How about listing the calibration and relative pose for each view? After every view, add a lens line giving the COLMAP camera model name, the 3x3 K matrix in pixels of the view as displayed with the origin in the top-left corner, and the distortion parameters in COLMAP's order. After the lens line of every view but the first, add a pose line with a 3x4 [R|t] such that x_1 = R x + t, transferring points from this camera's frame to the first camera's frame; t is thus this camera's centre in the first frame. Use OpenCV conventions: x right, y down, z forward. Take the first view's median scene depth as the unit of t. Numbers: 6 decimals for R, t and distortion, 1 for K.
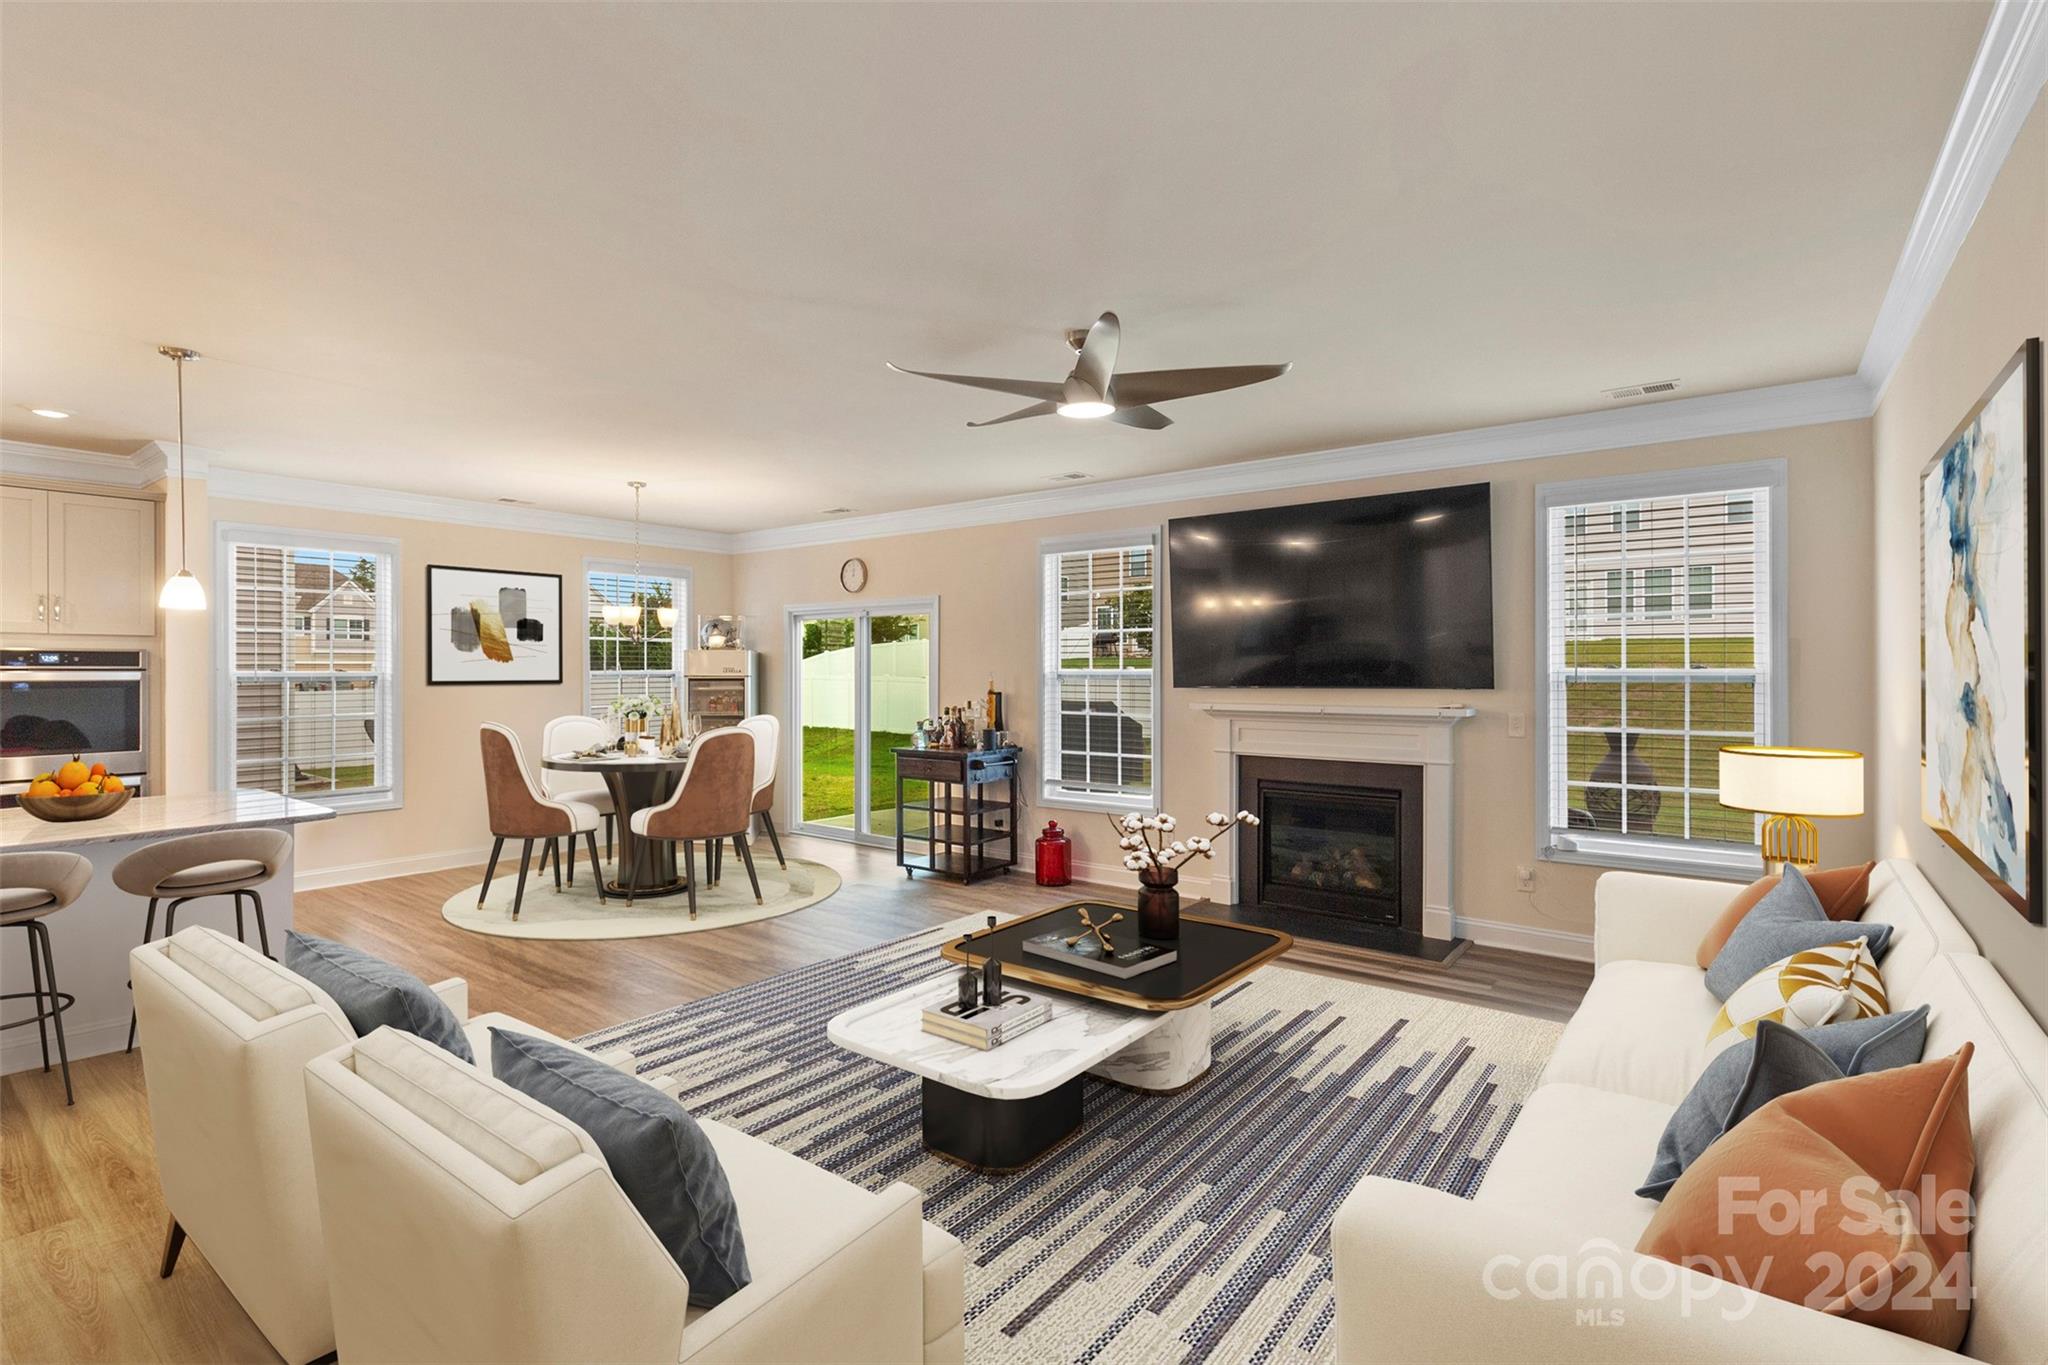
lens RADIAL K [[947.3, 0, 1033.9], [0, 947.3, 672.8], [0, 0, 1]] dist [0.001606, -0.000567]
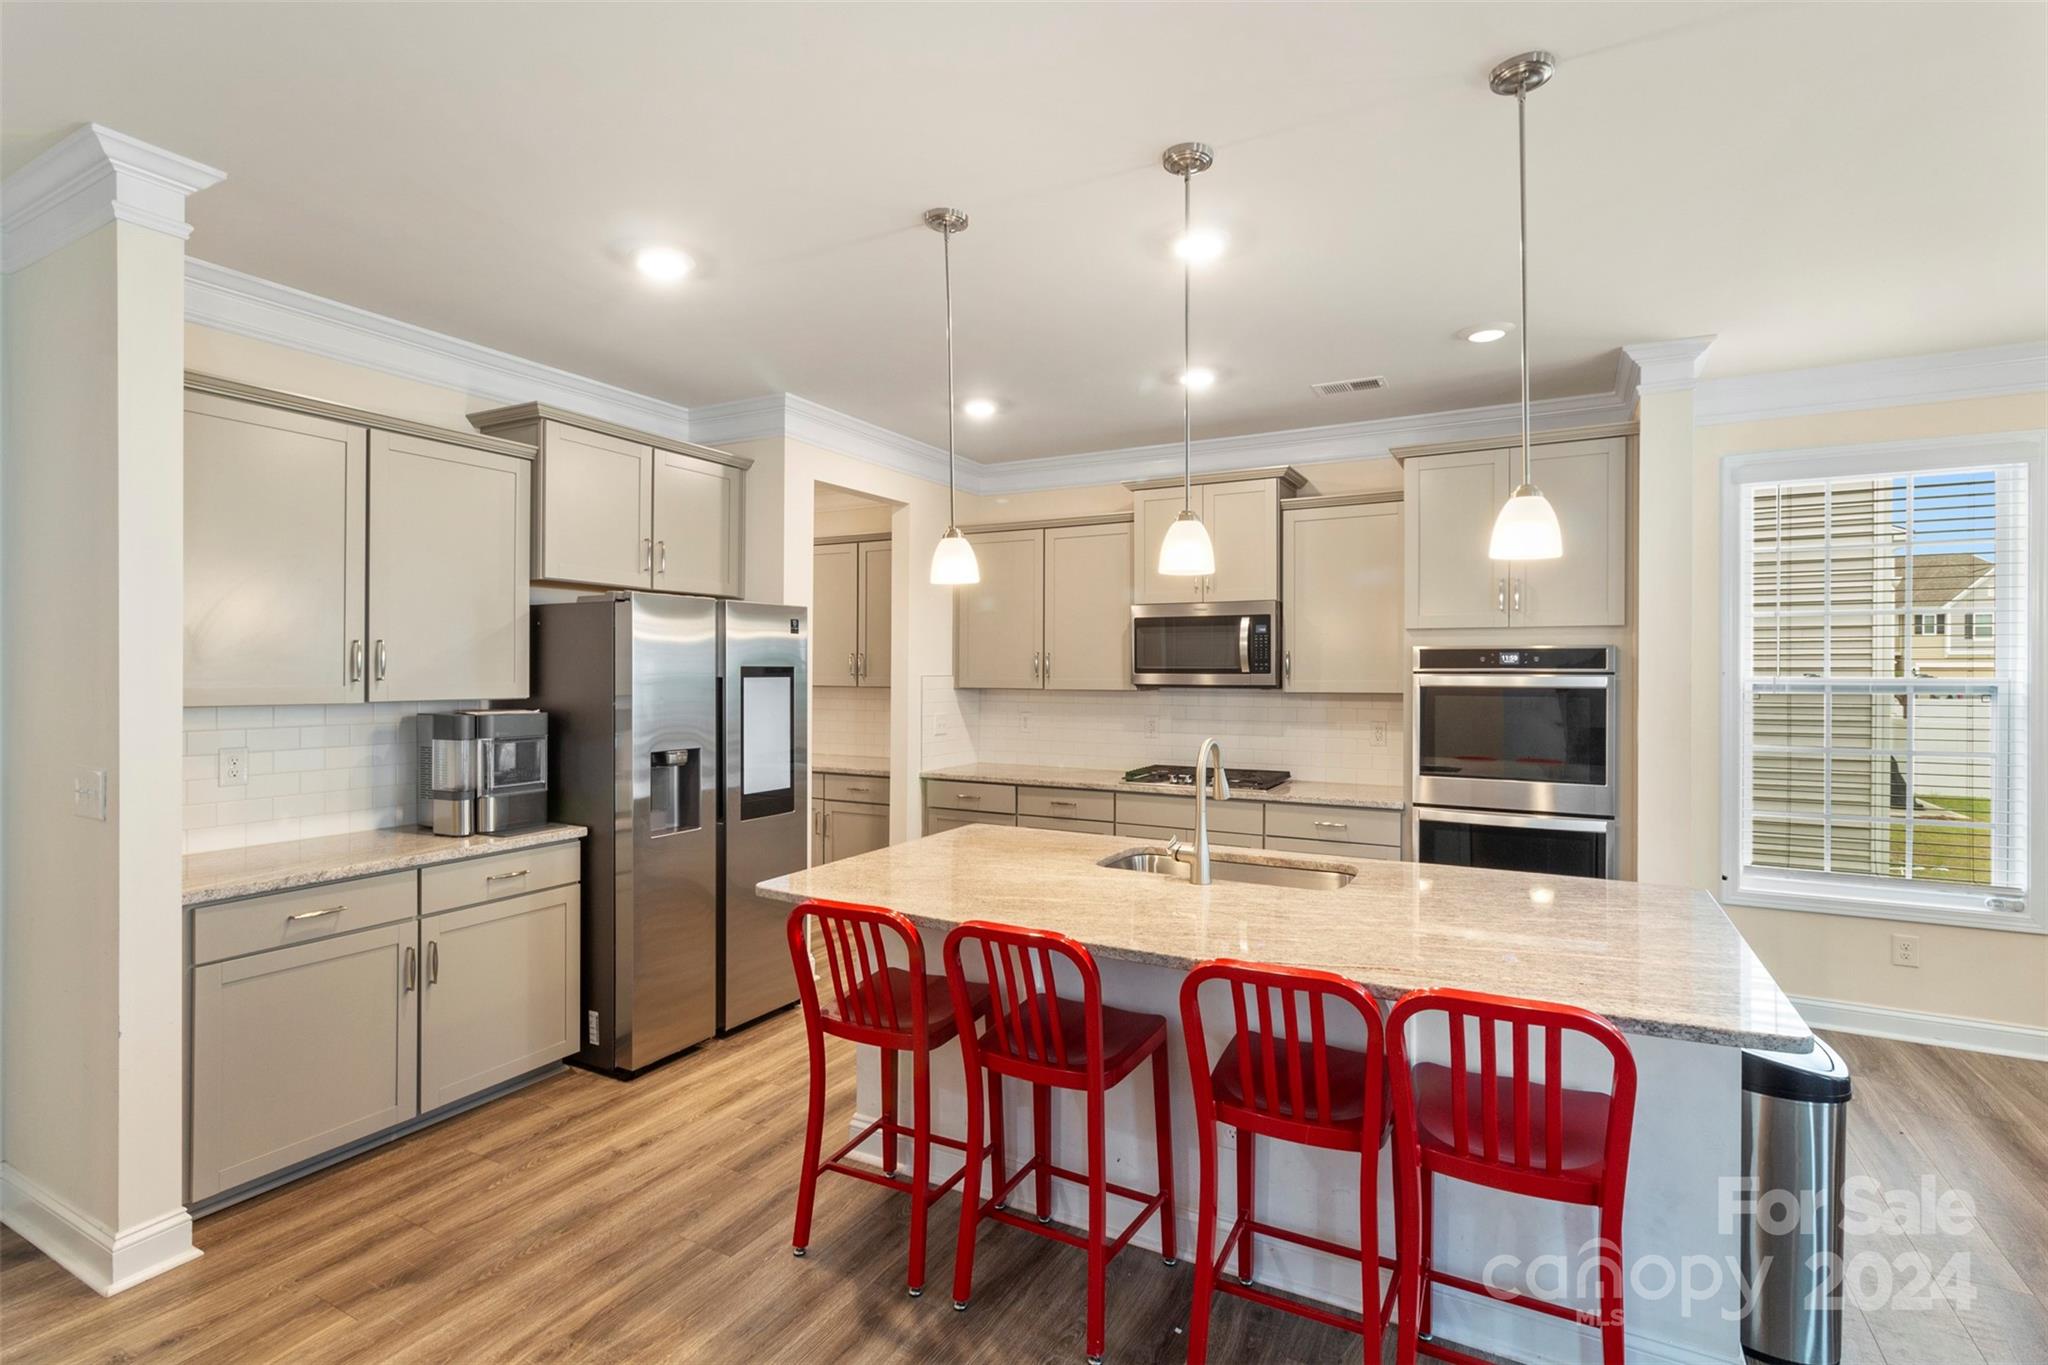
lens RADIAL K [[947.3, 0, 1038.0], [0, 947.3, 672.5], [0, 0, 1]] dist [0.001606, -0.000567]
pose [[0.152689, 0.004510, -0.988264, -0.387683], [-0.008410, 0.999959, 0.003264, -0.003481], [0.988239, 0.007813, 0.152721, 0.607288]]
